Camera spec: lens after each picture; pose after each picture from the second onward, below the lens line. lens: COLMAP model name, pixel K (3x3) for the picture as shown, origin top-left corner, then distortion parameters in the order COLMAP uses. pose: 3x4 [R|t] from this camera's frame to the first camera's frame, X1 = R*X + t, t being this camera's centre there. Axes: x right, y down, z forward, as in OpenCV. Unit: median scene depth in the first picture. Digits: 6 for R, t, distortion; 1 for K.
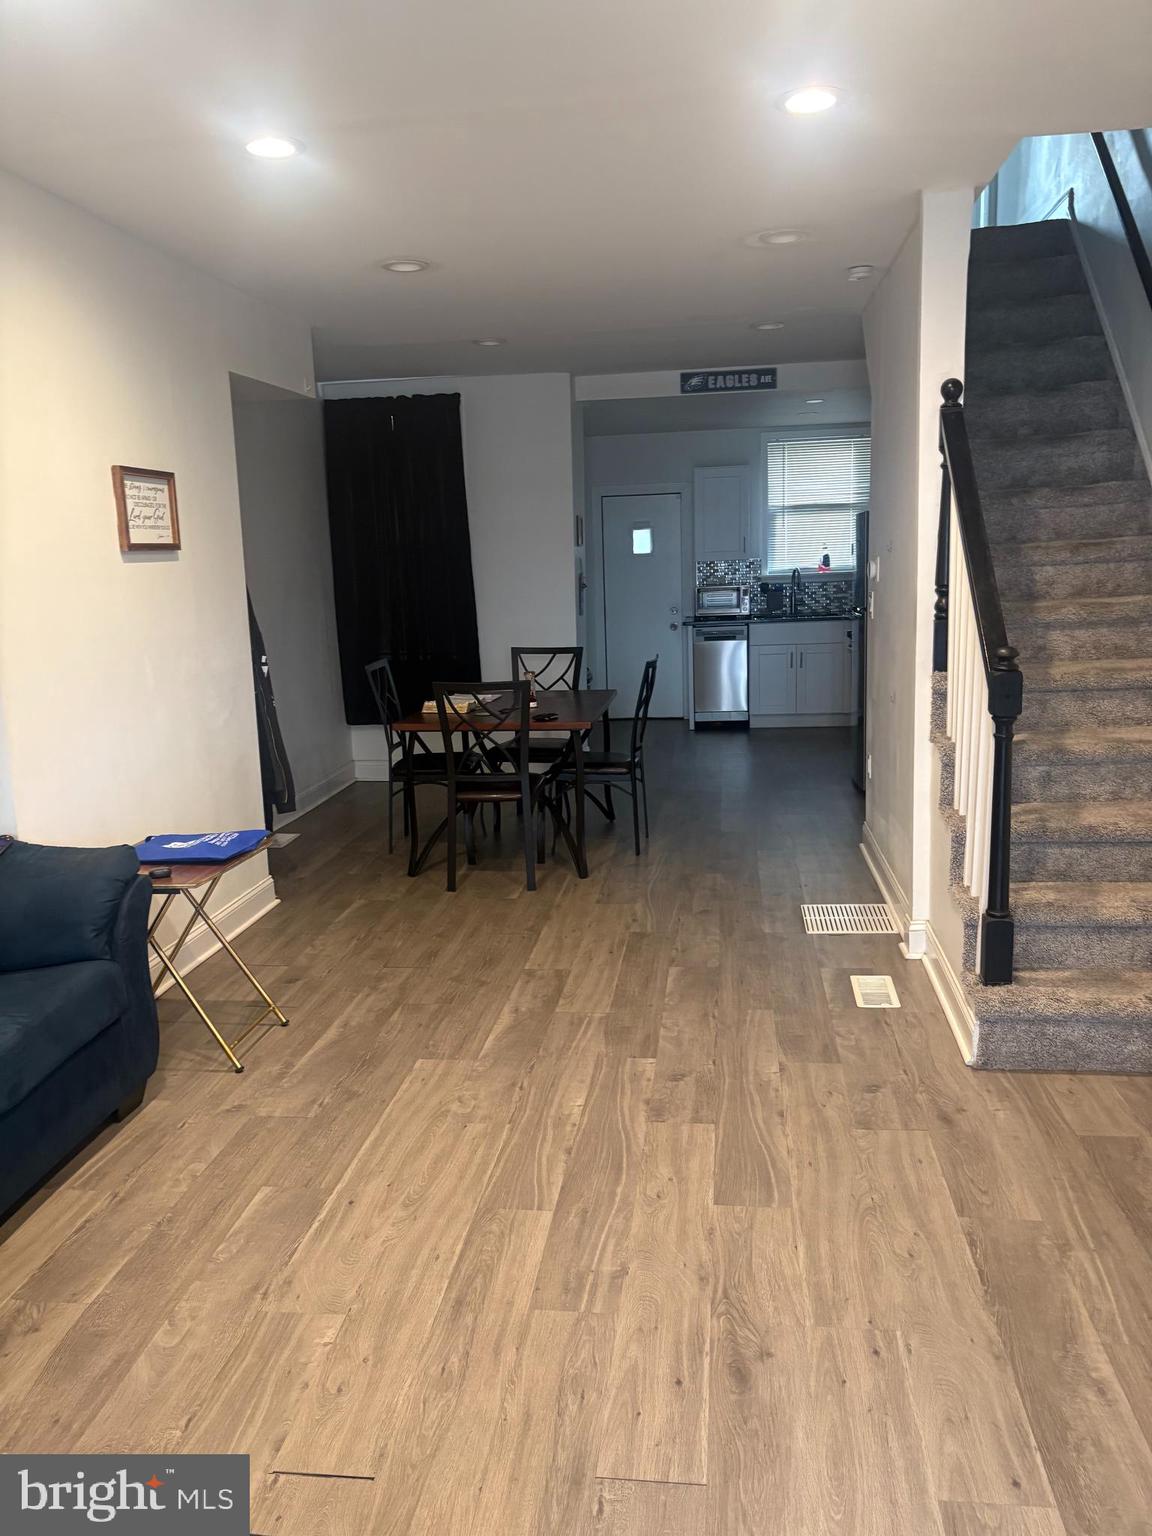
lens RADIAL K [[1166.6, 0, 576.0], [0, 1166.6, 768.0], [0, 0, 1]] dist [0.064796, -0.072656]
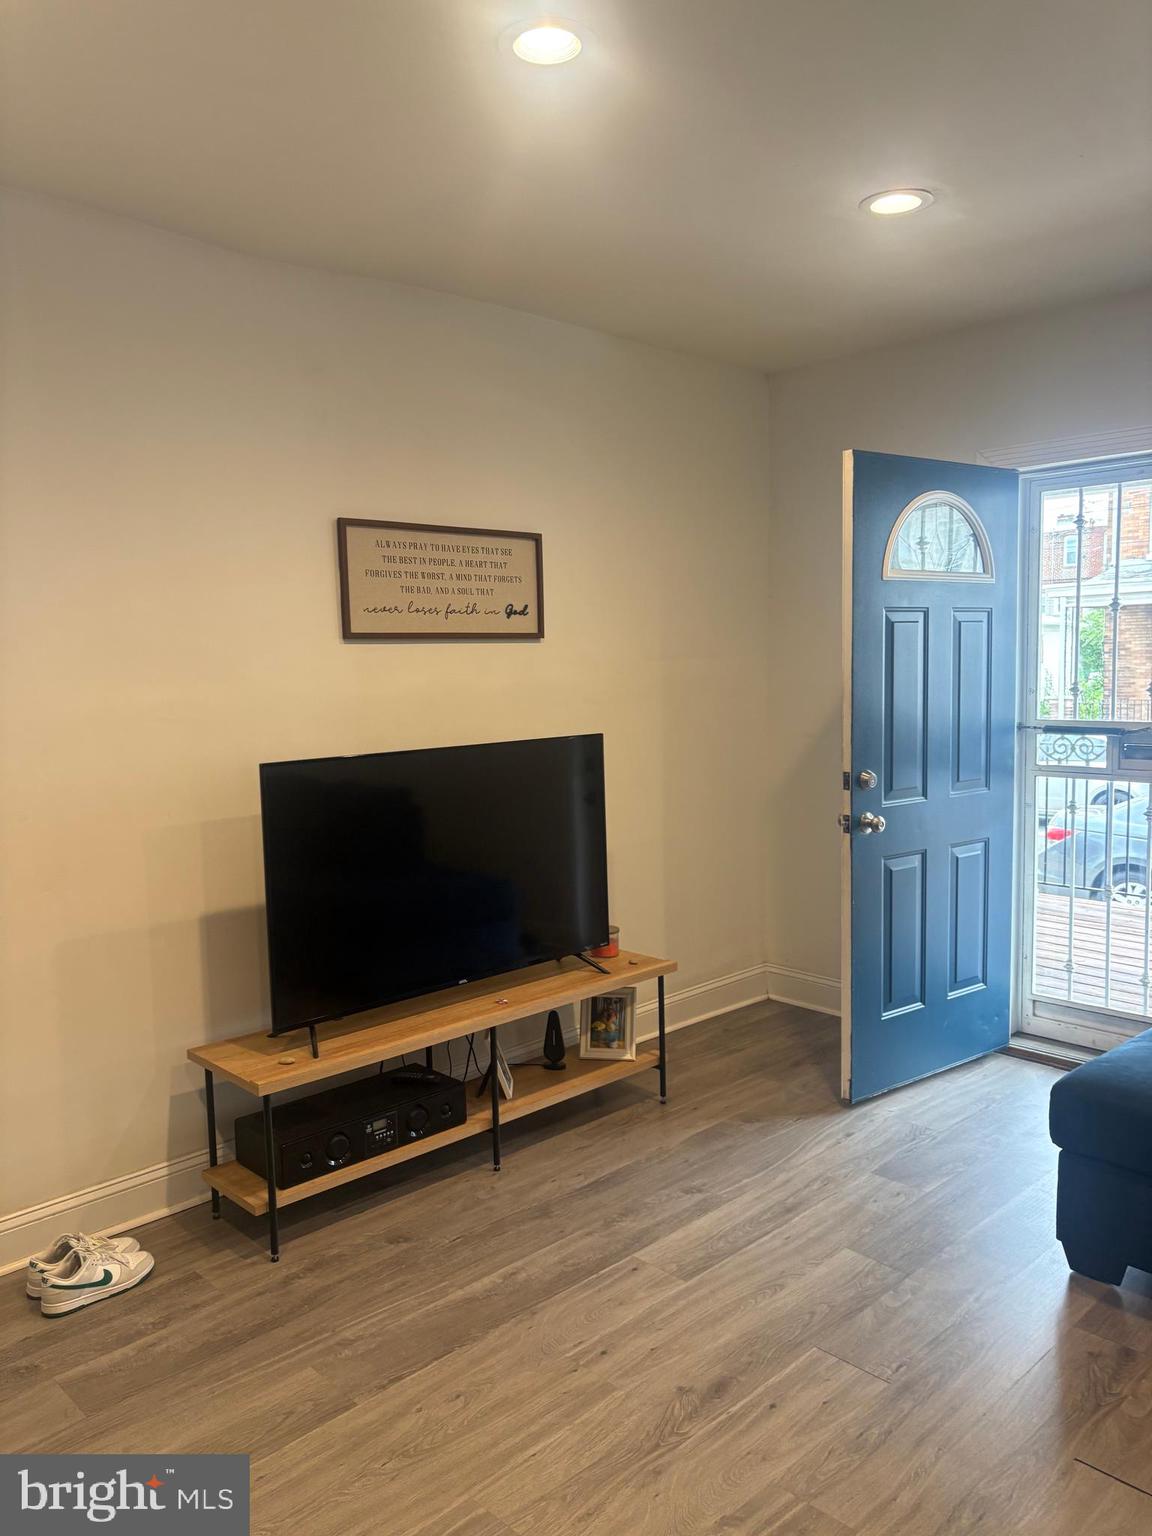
lens RADIAL K [[1159.6, 0, 573.9], [0, 1159.6, 779.1], [0, 0, 1]] dist [0.049777, -0.065163]
pose [[-0.784756, -0.019277, 0.619505, -0.368513], [0.155818, 0.961279, 0.227294, -0.270462], [-0.599899, 0.274901, -0.751366, 1.512405]]
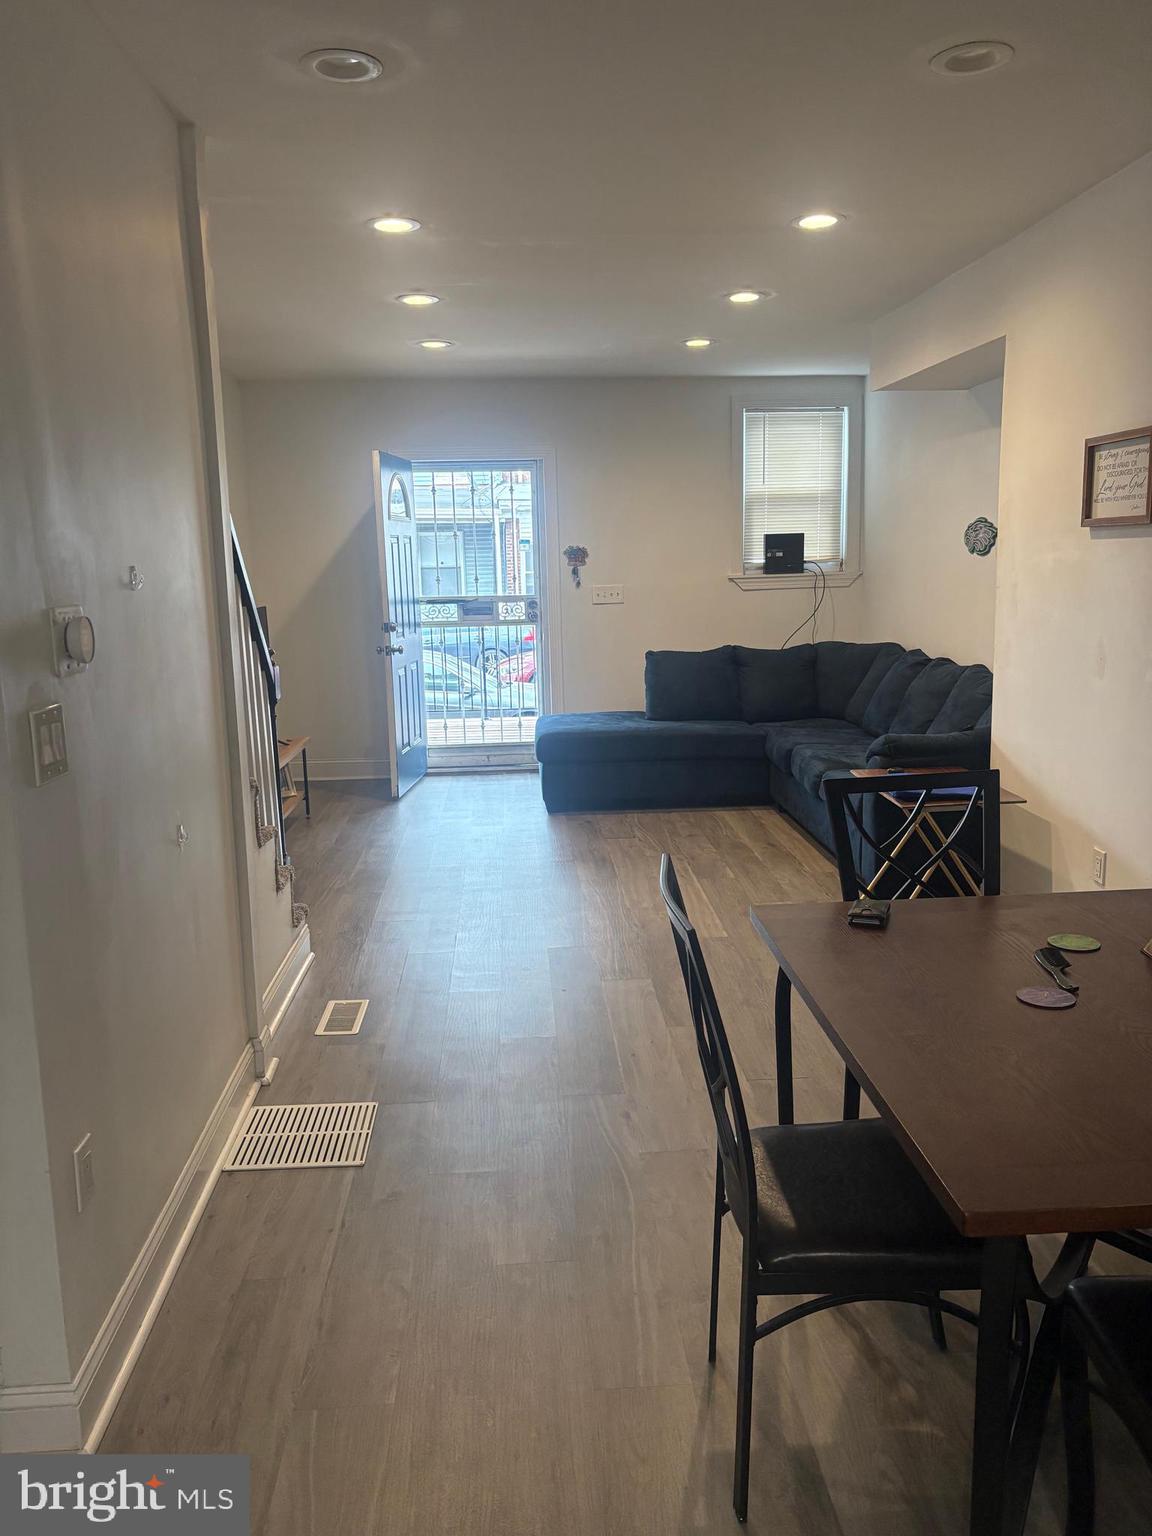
lens RADIAL K [[1159.6, 0, 573.9], [0, 1159.6, 779.1], [0, 0, 1]] dist [0.049777, -0.065163]
pose [[-0.981431, 0.086253, -0.171328, 0.342339], [0.017708, 0.930123, 0.366821, -0.558059], [0.190995, 0.356976, -0.914379, 2.972657]]
